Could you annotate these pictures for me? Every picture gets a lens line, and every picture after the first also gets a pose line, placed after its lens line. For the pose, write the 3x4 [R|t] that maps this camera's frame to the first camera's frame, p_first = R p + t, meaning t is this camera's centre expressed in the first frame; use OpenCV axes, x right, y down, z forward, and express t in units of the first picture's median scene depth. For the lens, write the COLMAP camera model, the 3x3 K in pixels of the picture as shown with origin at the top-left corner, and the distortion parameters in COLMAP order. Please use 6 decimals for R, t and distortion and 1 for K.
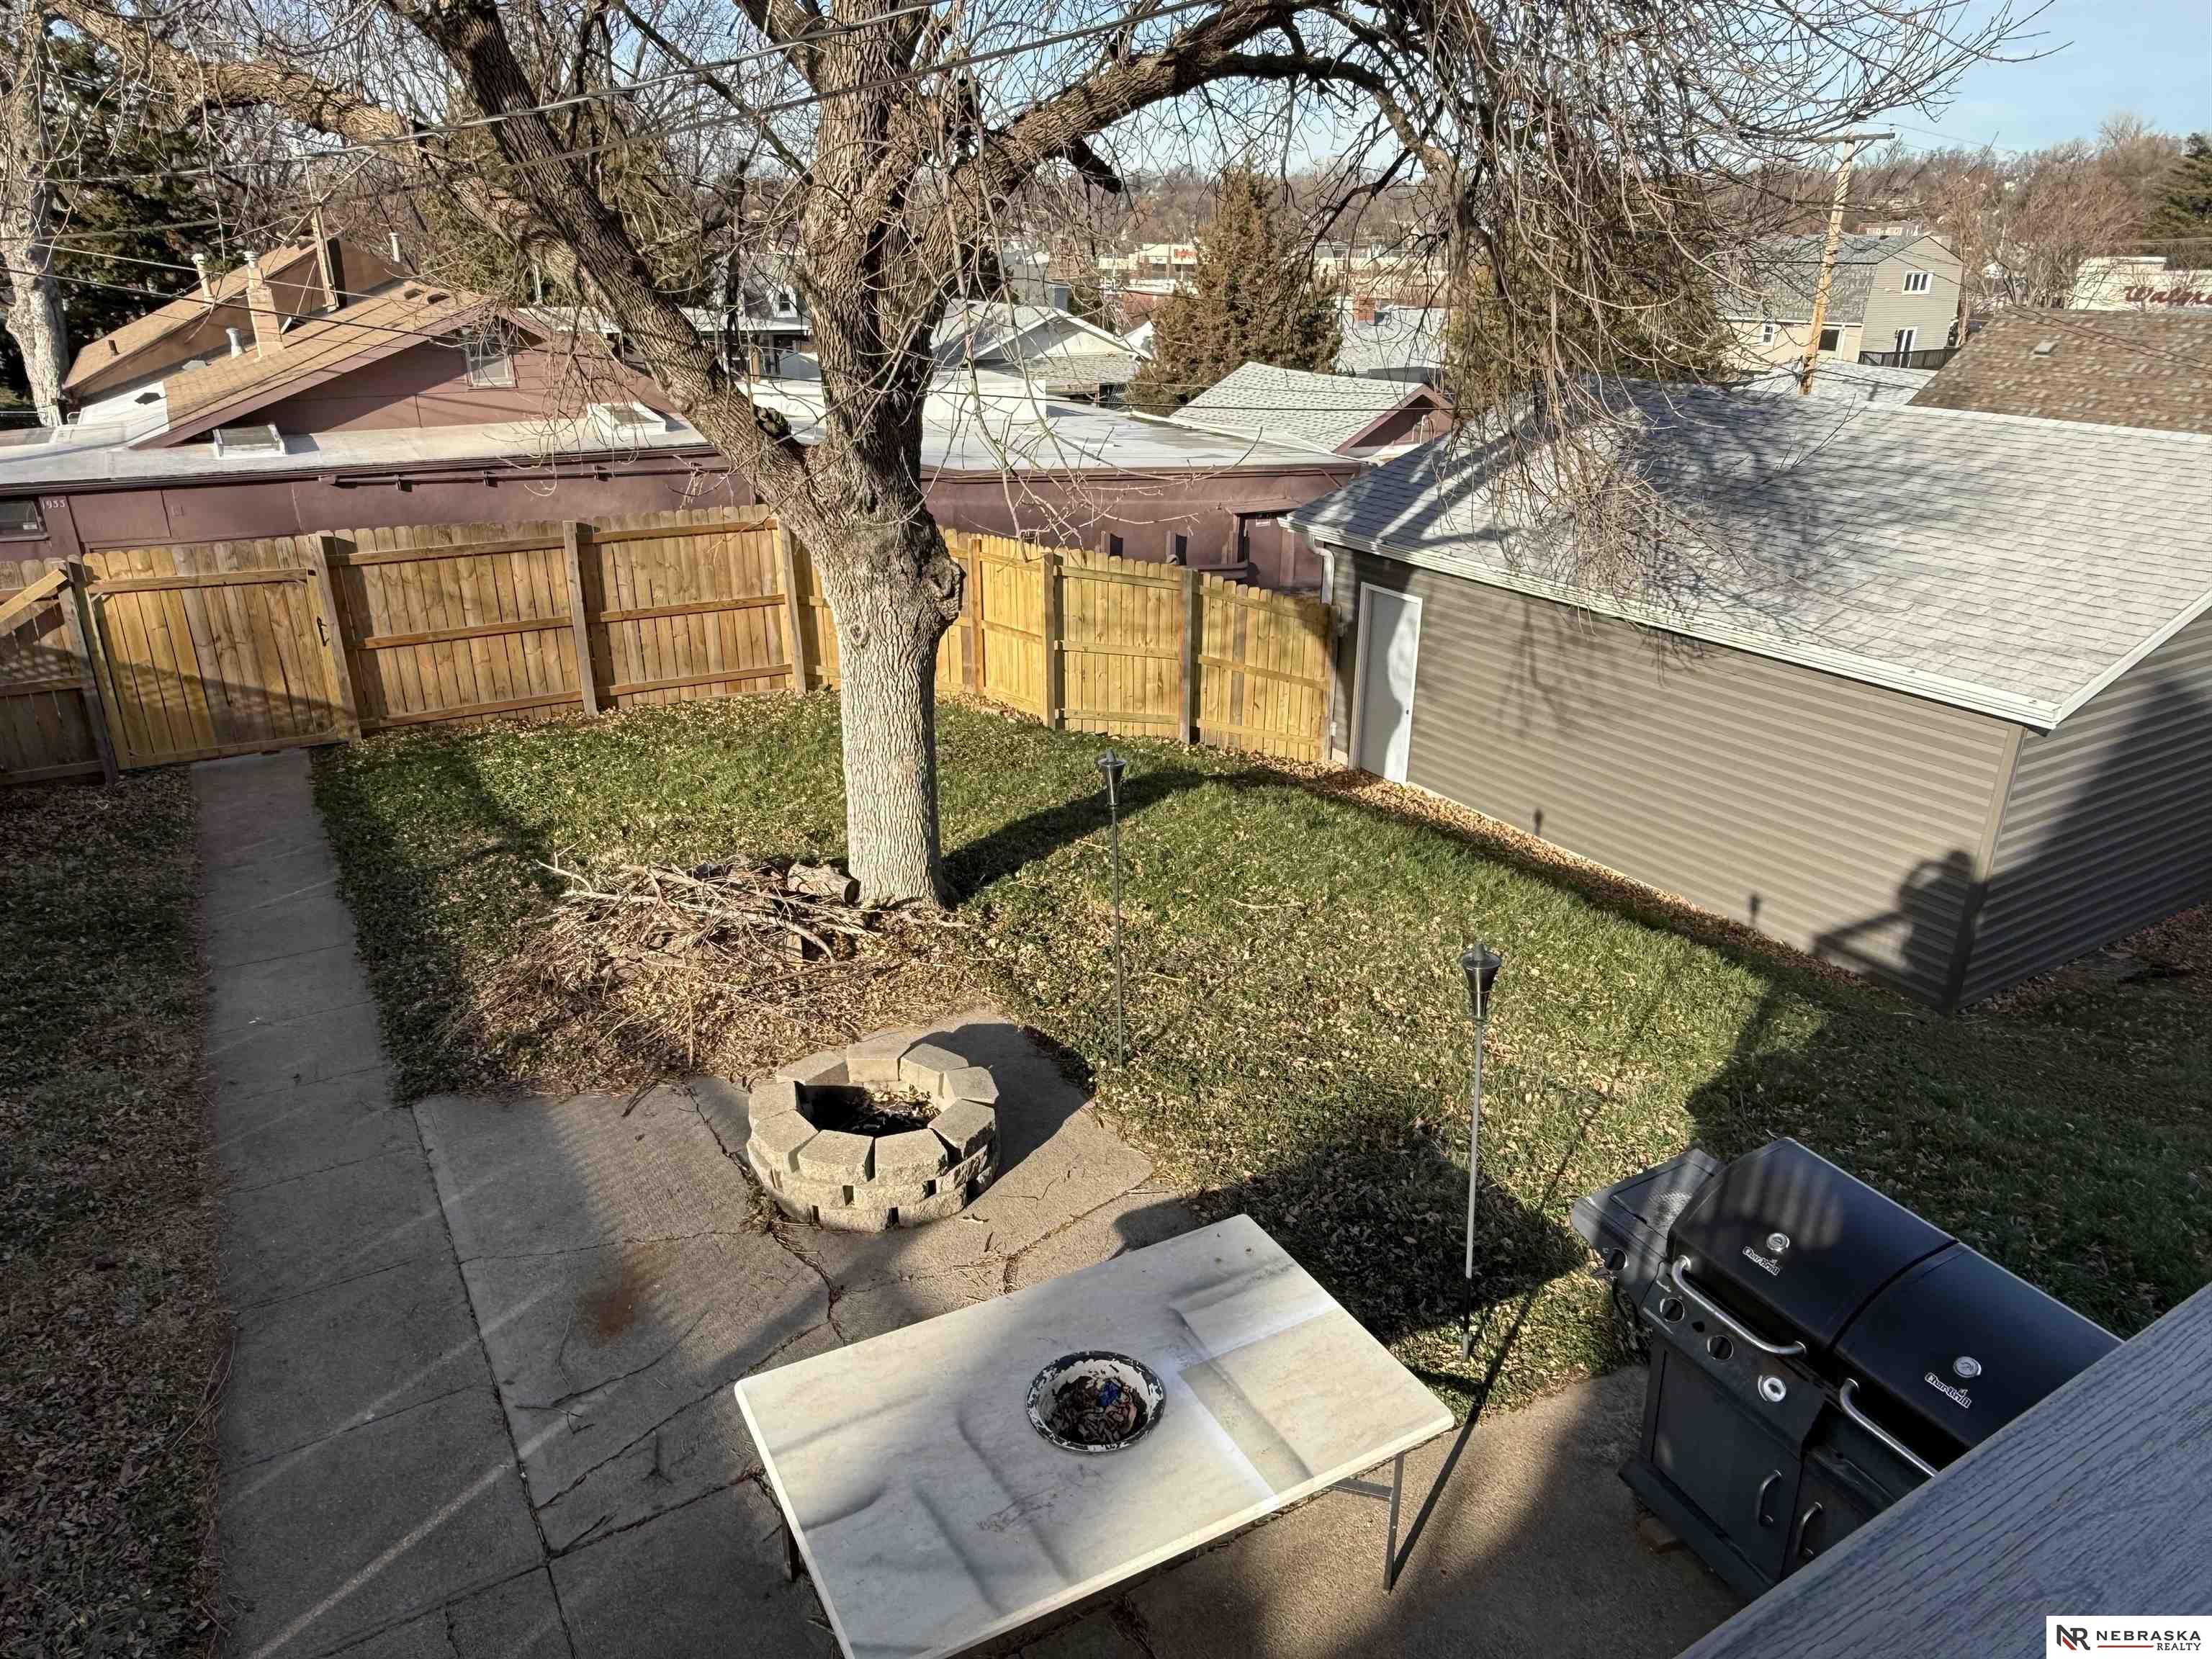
lens RADIAL K [[1471.2, 0, 1098.1], [0, 1471.2, 850.2], [0, 0, 1]] dist [0.001276, 0.002278]
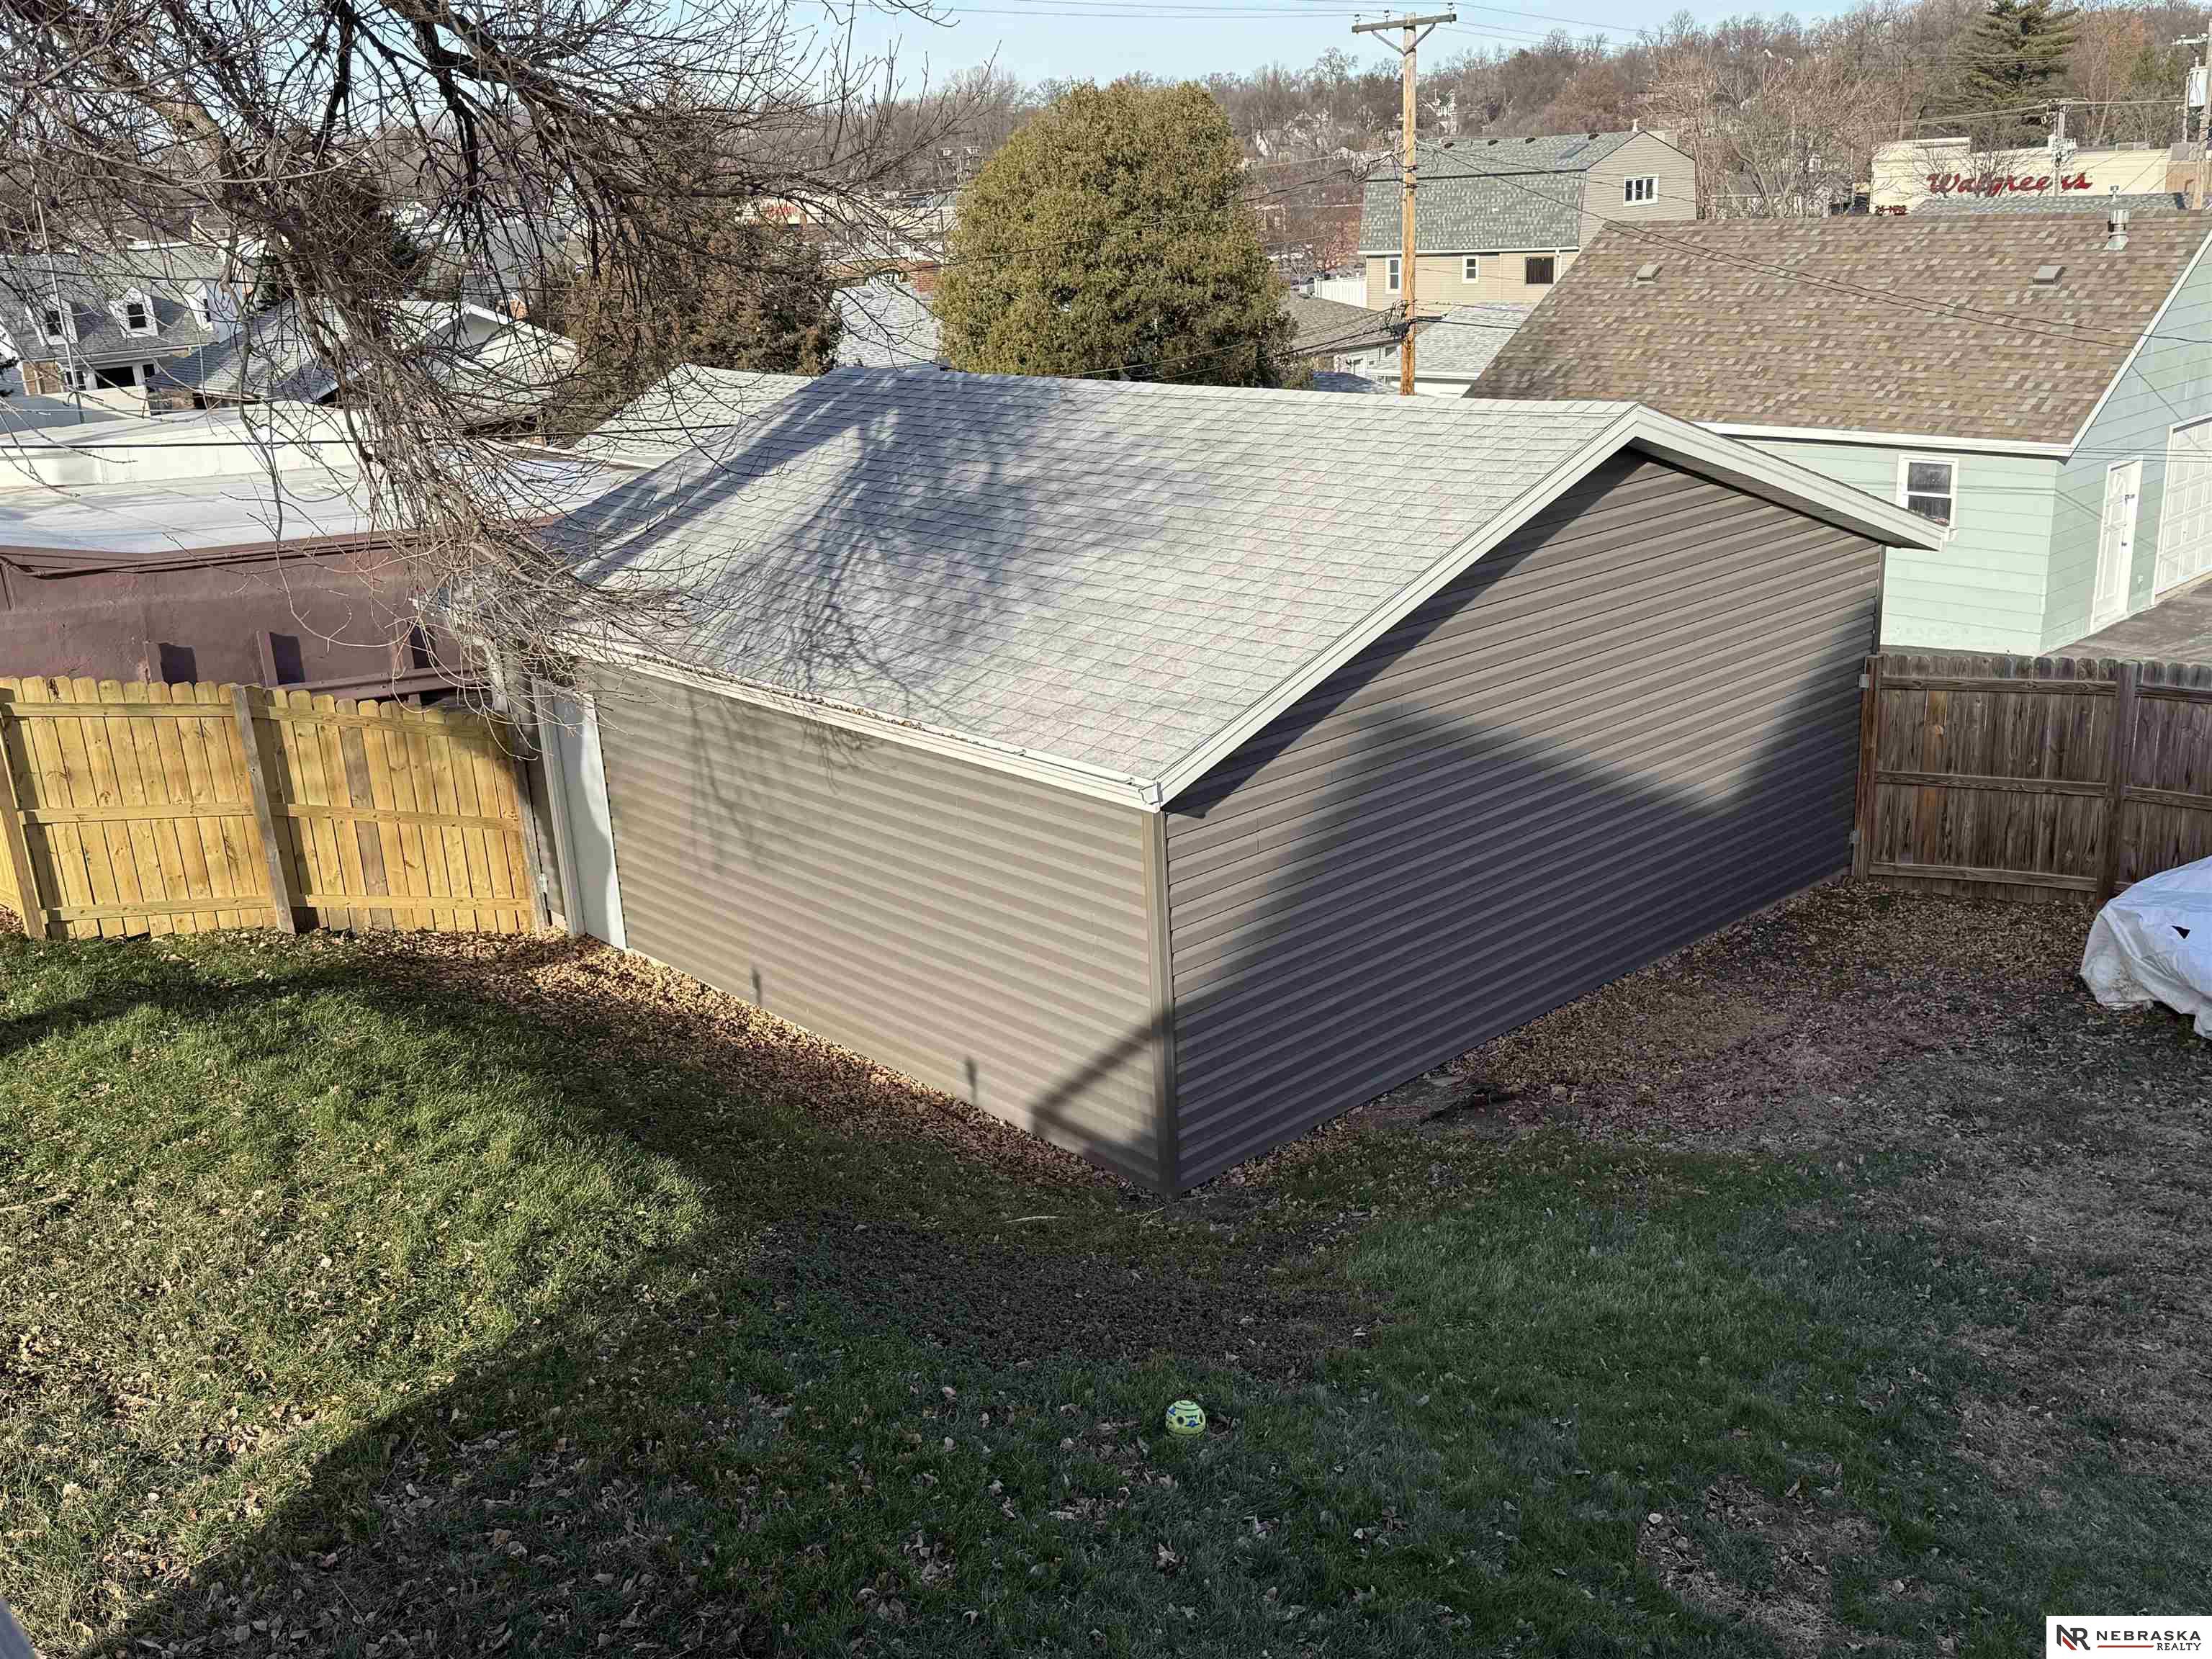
lens RADIAL K [[2018.9, 0, 1104.7], [0, 2018.9, 820.5], [0, 0, 1]] dist [0.056810, 0.000000]
pose [[0.981716, -0.111765, 0.154083, 0.301267], [0.125152, 0.988900, -0.080088, 0.000673], [-0.143421, 0.097907, 0.984807, -0.006836]]
